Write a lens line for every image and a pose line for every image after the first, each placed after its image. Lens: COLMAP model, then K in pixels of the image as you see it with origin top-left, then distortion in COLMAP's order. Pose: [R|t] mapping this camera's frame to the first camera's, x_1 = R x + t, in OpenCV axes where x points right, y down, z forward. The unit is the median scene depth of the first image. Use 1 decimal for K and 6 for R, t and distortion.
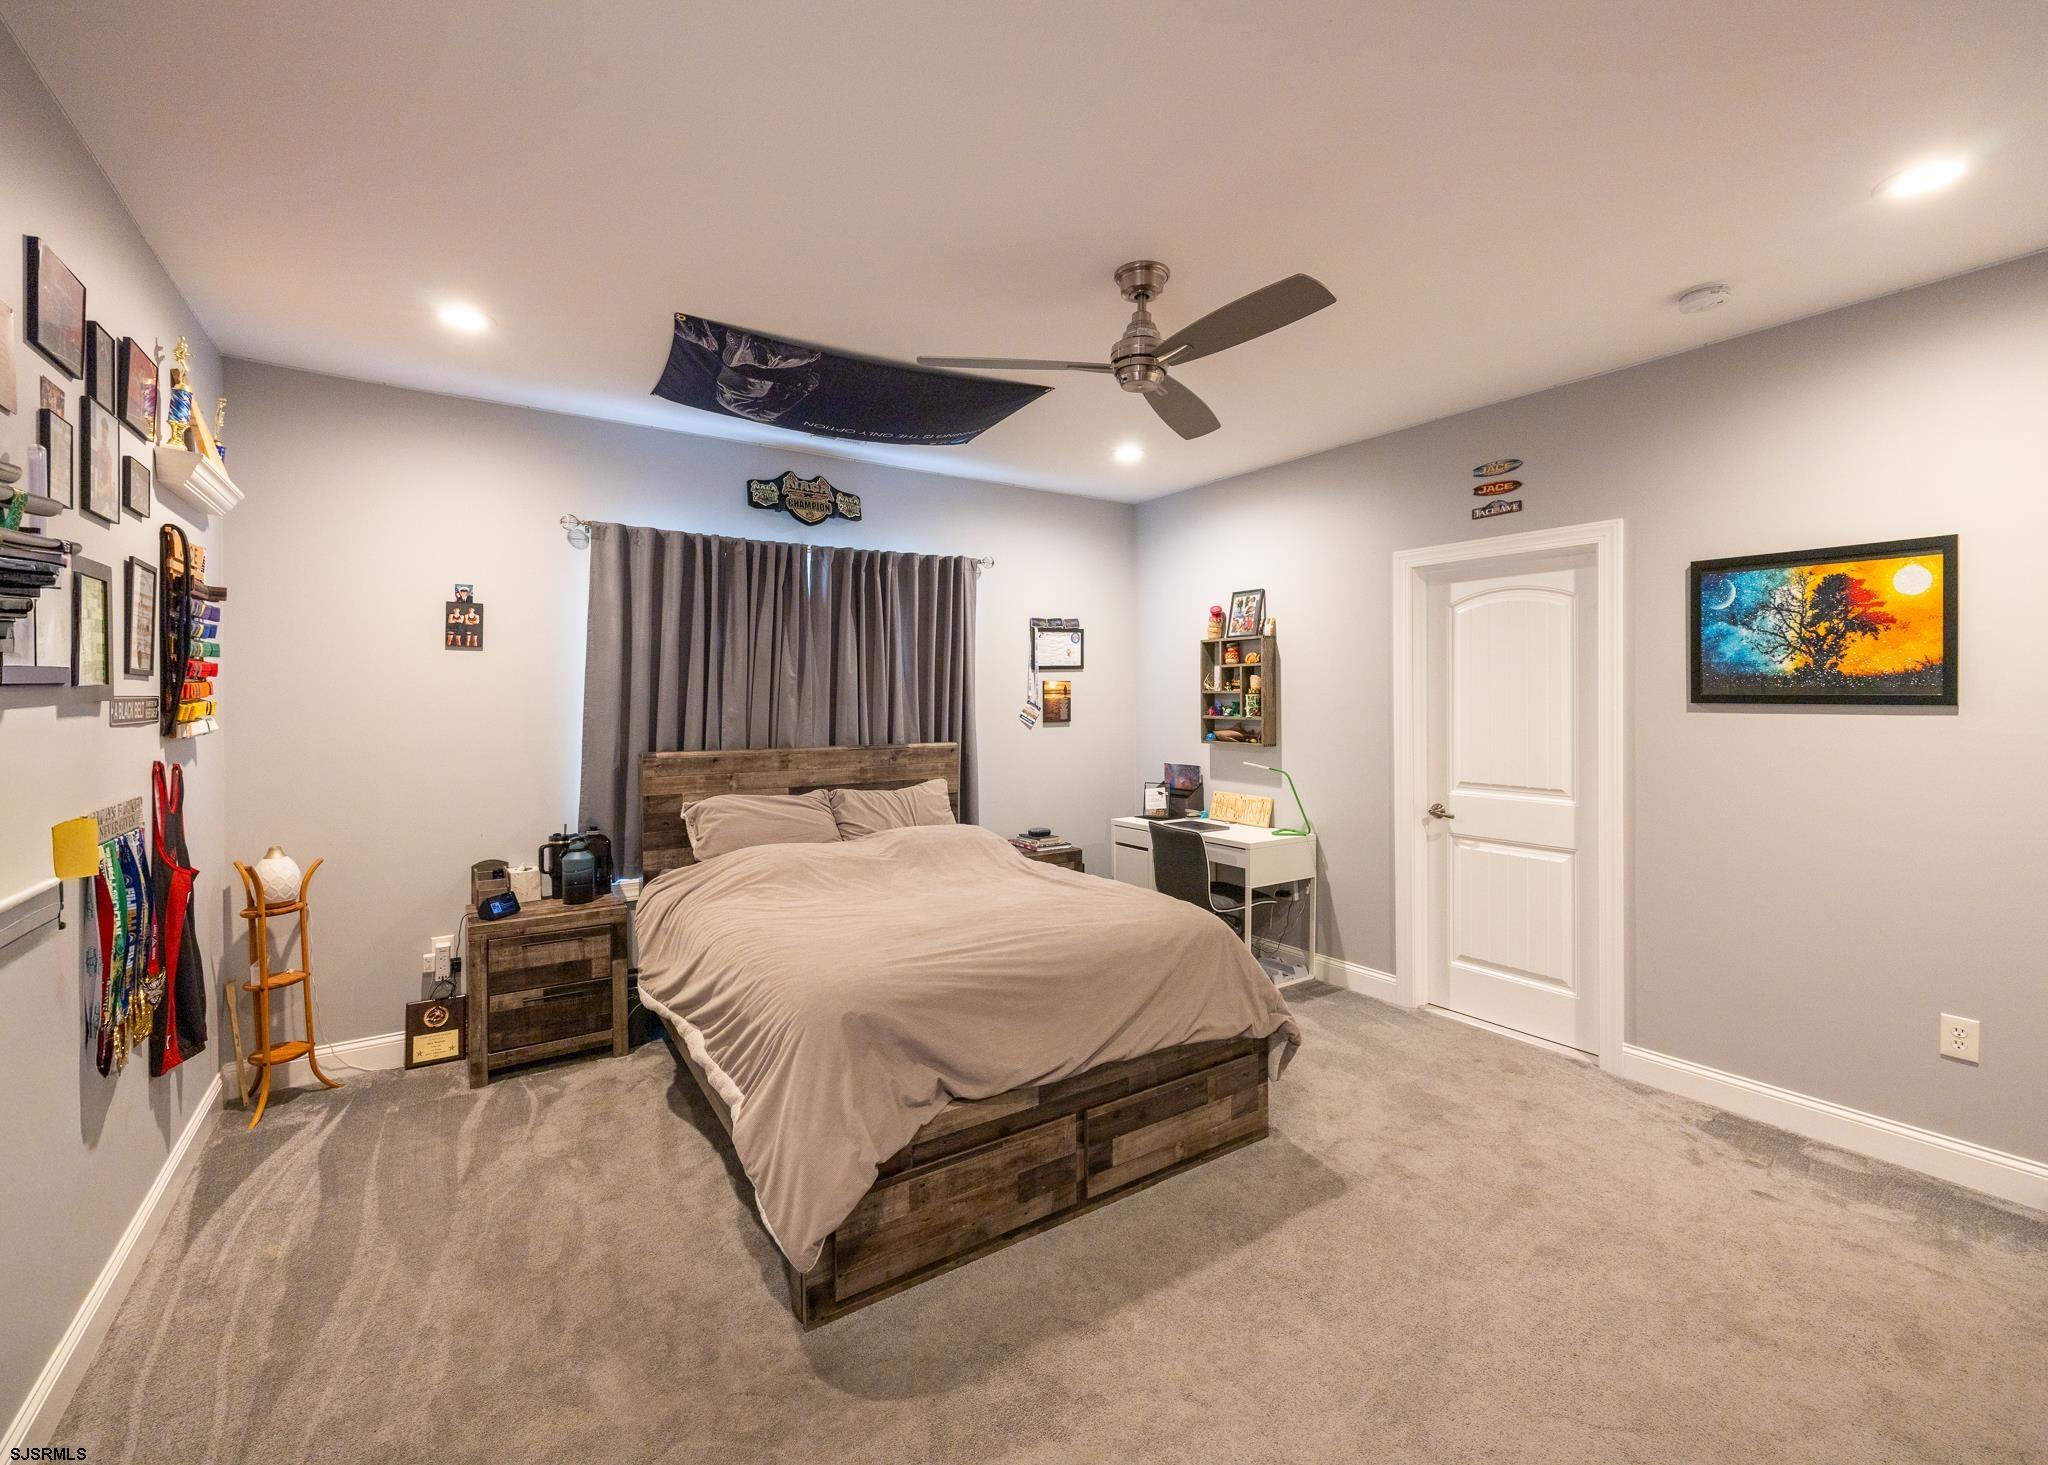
lens RADIAL K [[880.4, 0, 1028.9], [0, 880.4, 691.1], [0, 0, 1]] dist [-0.011827, 0.000224]
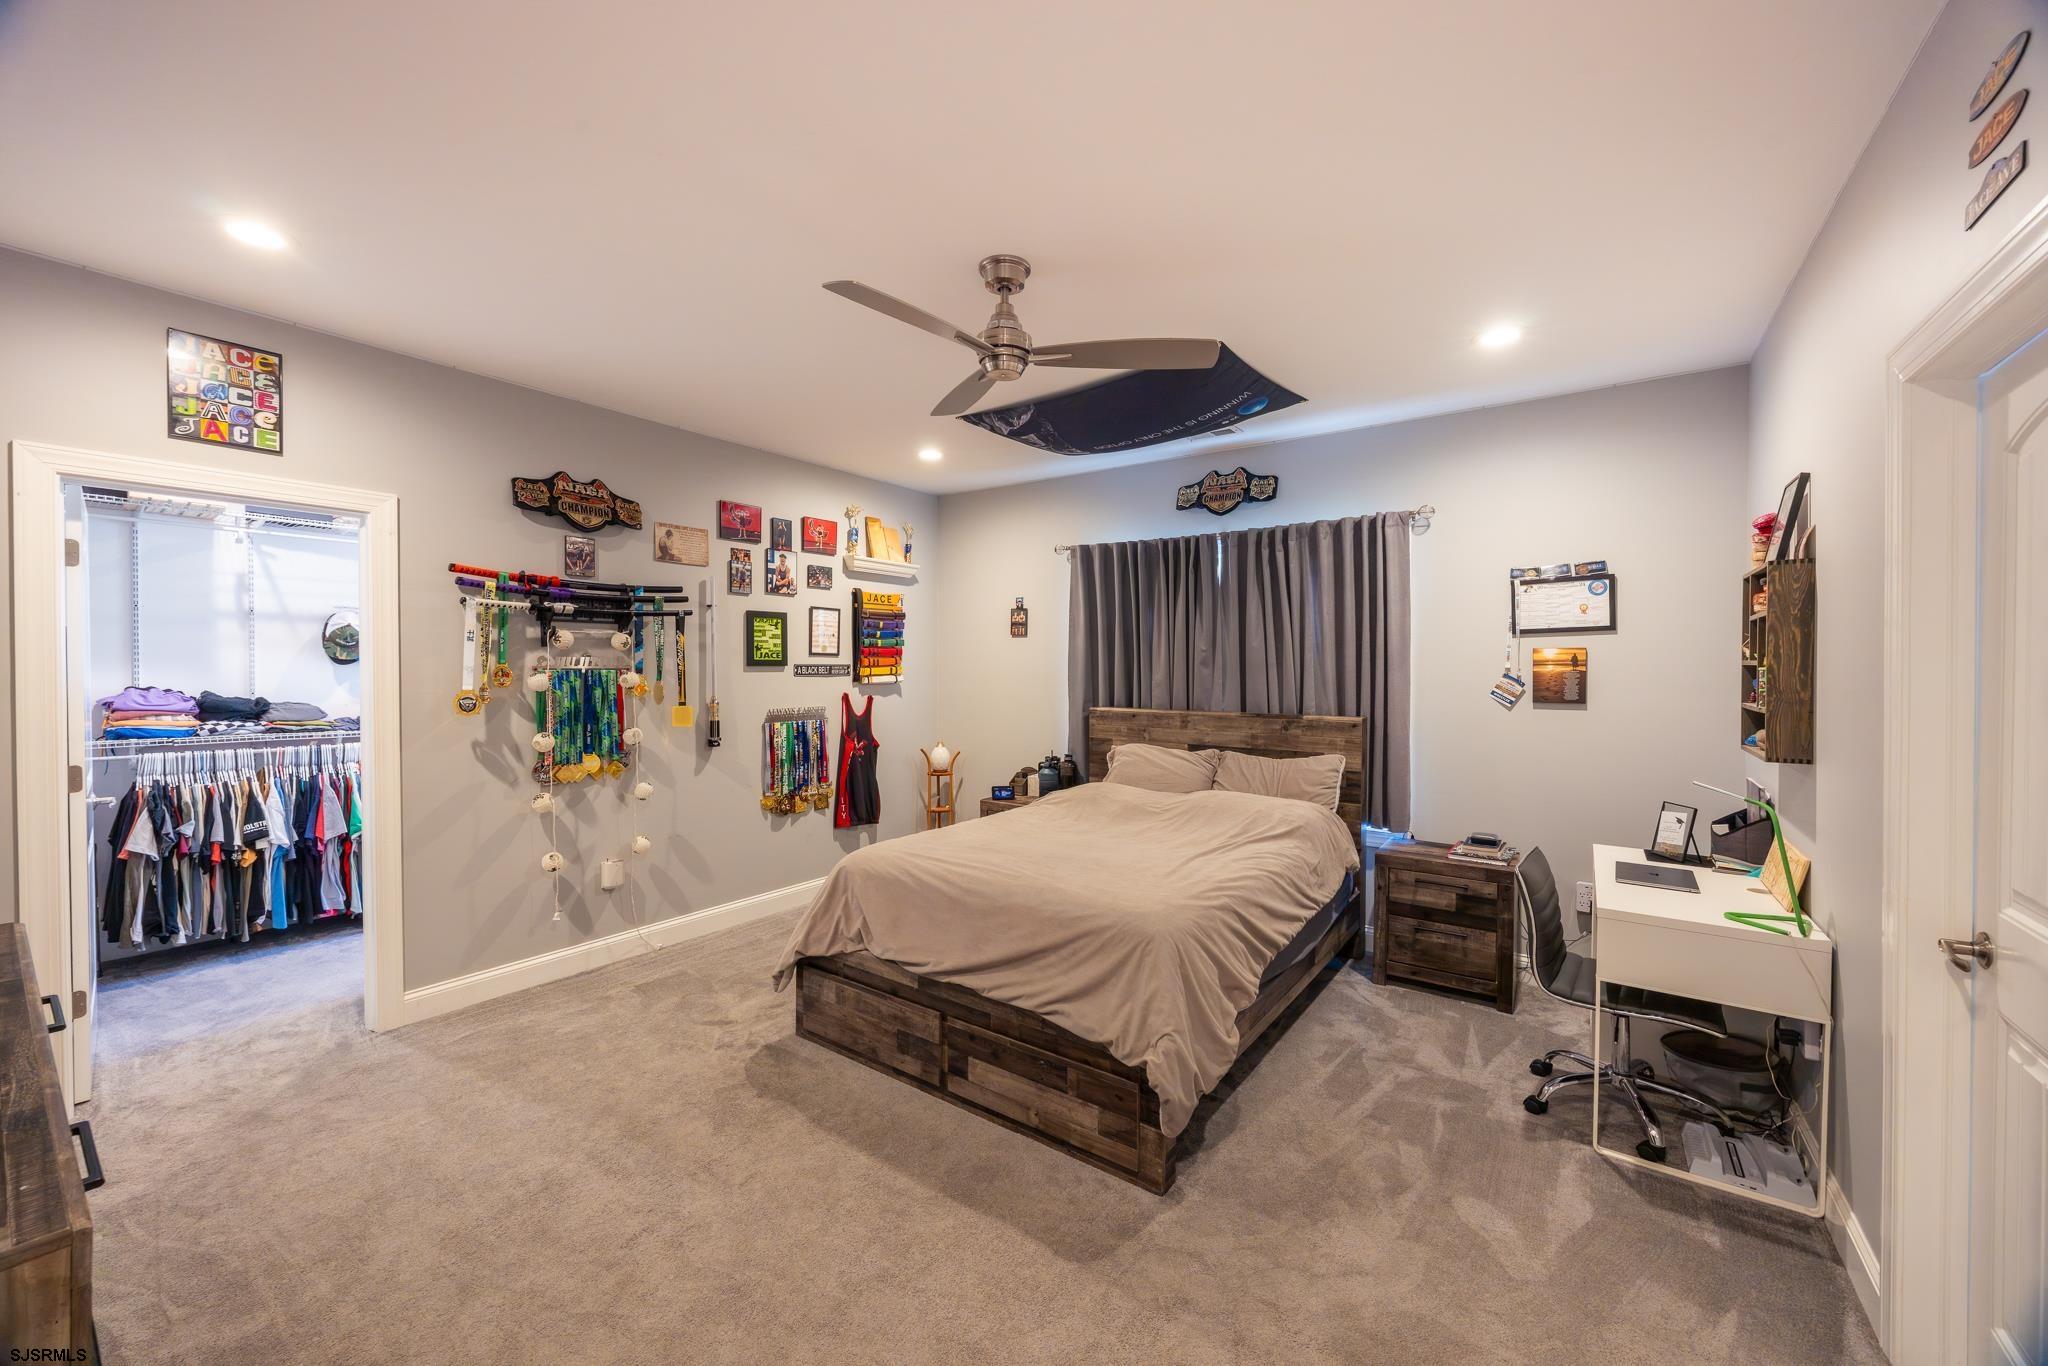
lens RADIAL K [[781.1, 0, 1024.0], [0, 781.1, 683.0], [0, 0, 1]] dist [-0.001040, 0.000203]
pose [[0.335087, 0.023530, -0.941893, 0.636320], [-0.000155, 0.999689, 0.024919, 0.001728], [0.942187, -0.008204, 0.334986, 0.440534]]
